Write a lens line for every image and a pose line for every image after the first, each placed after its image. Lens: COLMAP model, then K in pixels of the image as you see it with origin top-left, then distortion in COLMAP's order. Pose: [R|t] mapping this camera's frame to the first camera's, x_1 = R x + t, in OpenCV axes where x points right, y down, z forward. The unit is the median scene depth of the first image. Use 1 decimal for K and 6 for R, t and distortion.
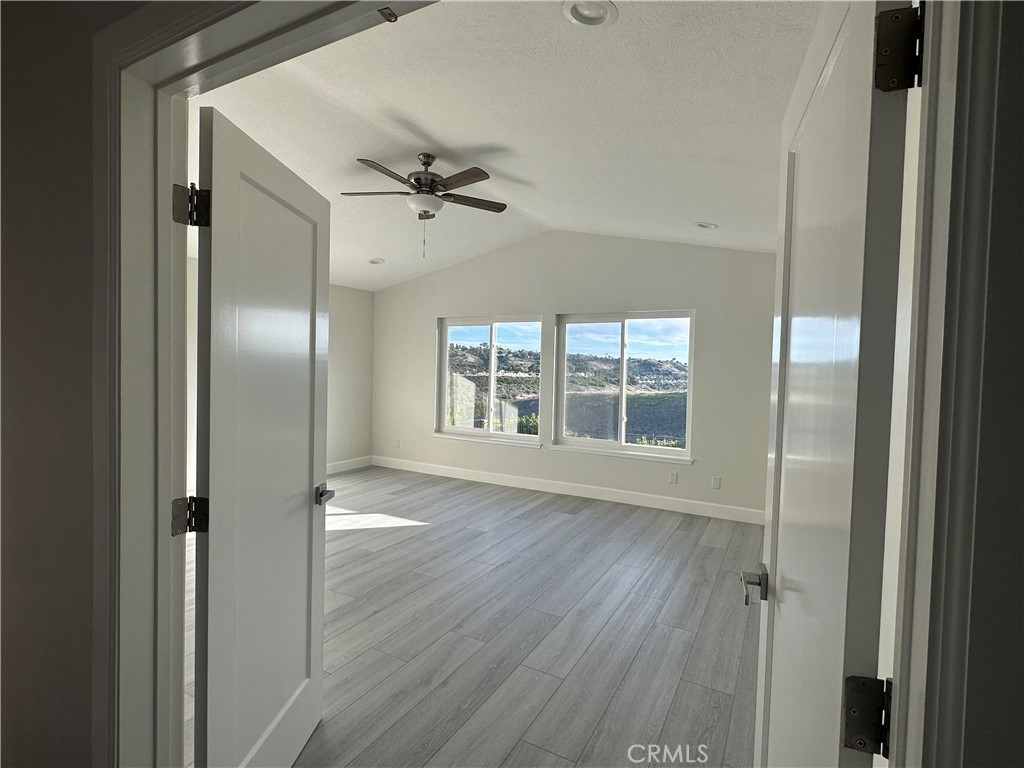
lens RADIAL K [[511.7, 0, 512.0], [0, 511.7, 384.0], [0, 0, 1]] dist [-0.000920, -0.000070]
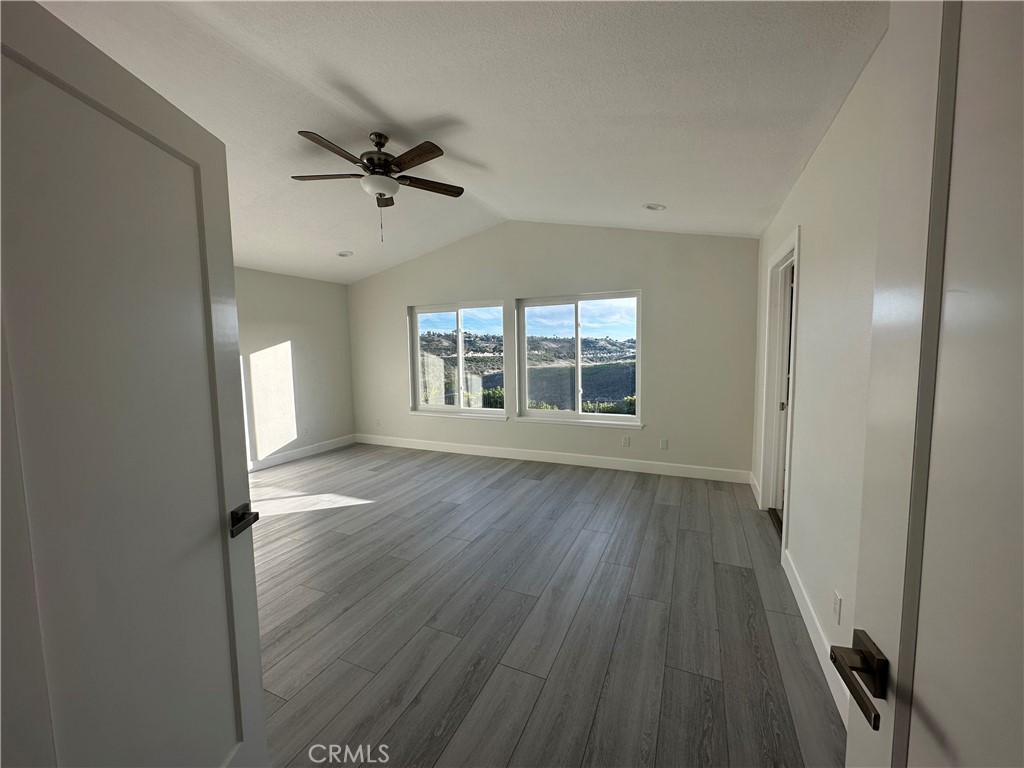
lens RADIAL K [[411.7, 0, 512.0], [0, 411.7, 384.0], [0, 0, 1]] dist [0.000922, 0.000008]
pose [[0.996054, -0.047564, 0.074926, 0.005219], [0.043447, 0.997504, 0.055653, -0.005357], [-0.077386, -0.052178, 0.995635, 0.165151]]
